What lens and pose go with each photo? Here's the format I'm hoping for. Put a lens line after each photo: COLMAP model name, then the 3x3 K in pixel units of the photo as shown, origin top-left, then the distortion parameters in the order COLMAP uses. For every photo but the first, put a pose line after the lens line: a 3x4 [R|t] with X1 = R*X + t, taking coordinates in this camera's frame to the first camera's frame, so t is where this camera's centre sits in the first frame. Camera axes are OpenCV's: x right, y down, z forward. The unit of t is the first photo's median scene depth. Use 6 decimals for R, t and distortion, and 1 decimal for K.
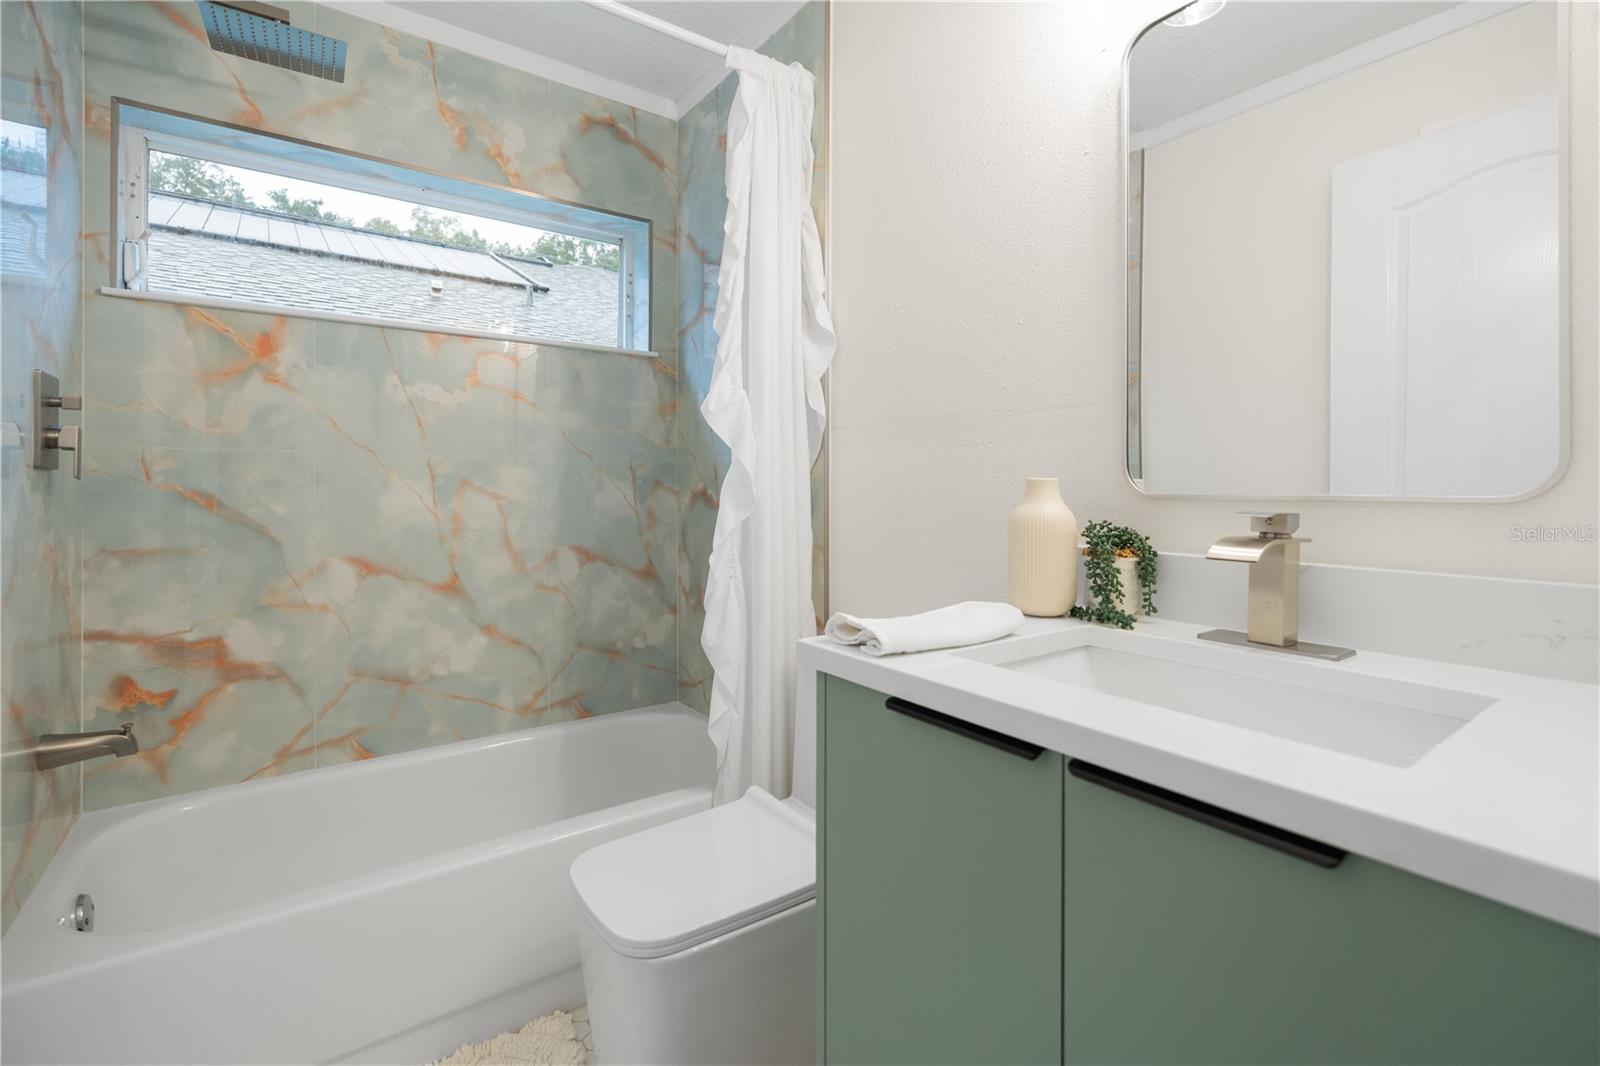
lens RADIAL K [[722.1, 0, 790.6], [0, 722.1, 468.9], [0, 0, 1]] dist [-0.002424, 0.000333]
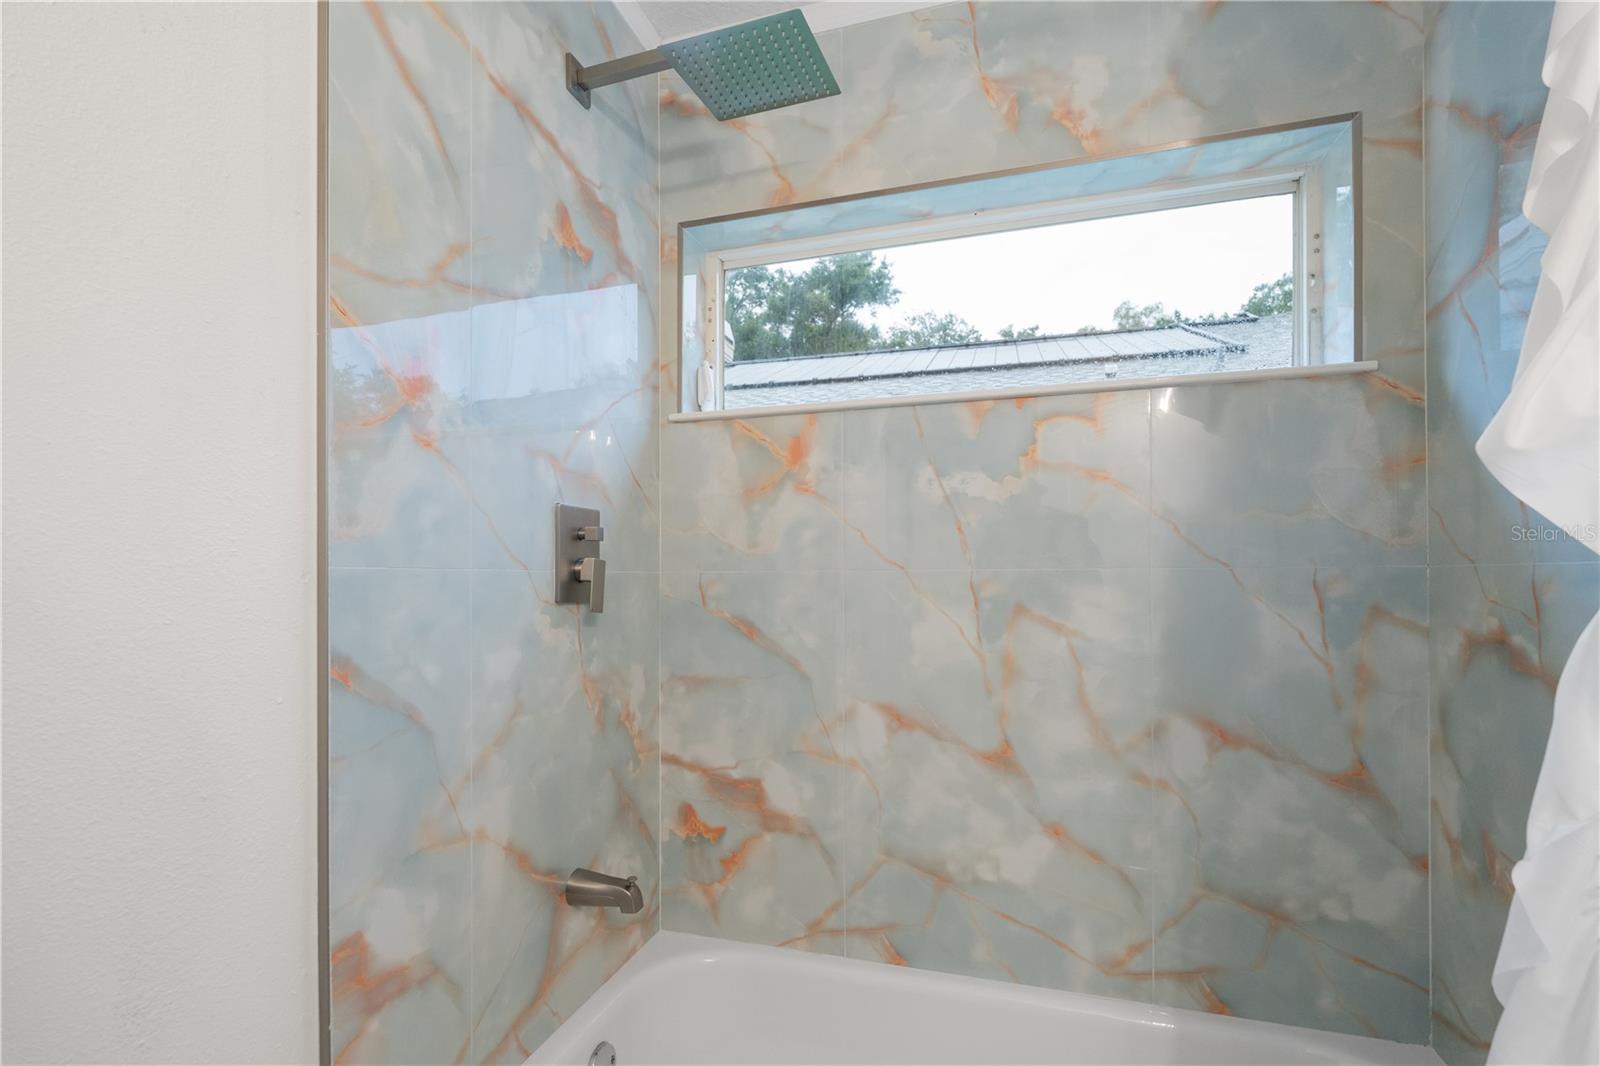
lens RADIAL K [[715.1, 0, 800.4], [0, 715.1, 581.5], [0, 0, 1]] dist [-0.003223, 0.000040]
pose [[0.617829, -0.001447, -0.786311, -0.042867], [0.024233, 0.999558, 0.017200, -0.024962], [0.785939, -0.029682, 0.617591, 0.415040]]
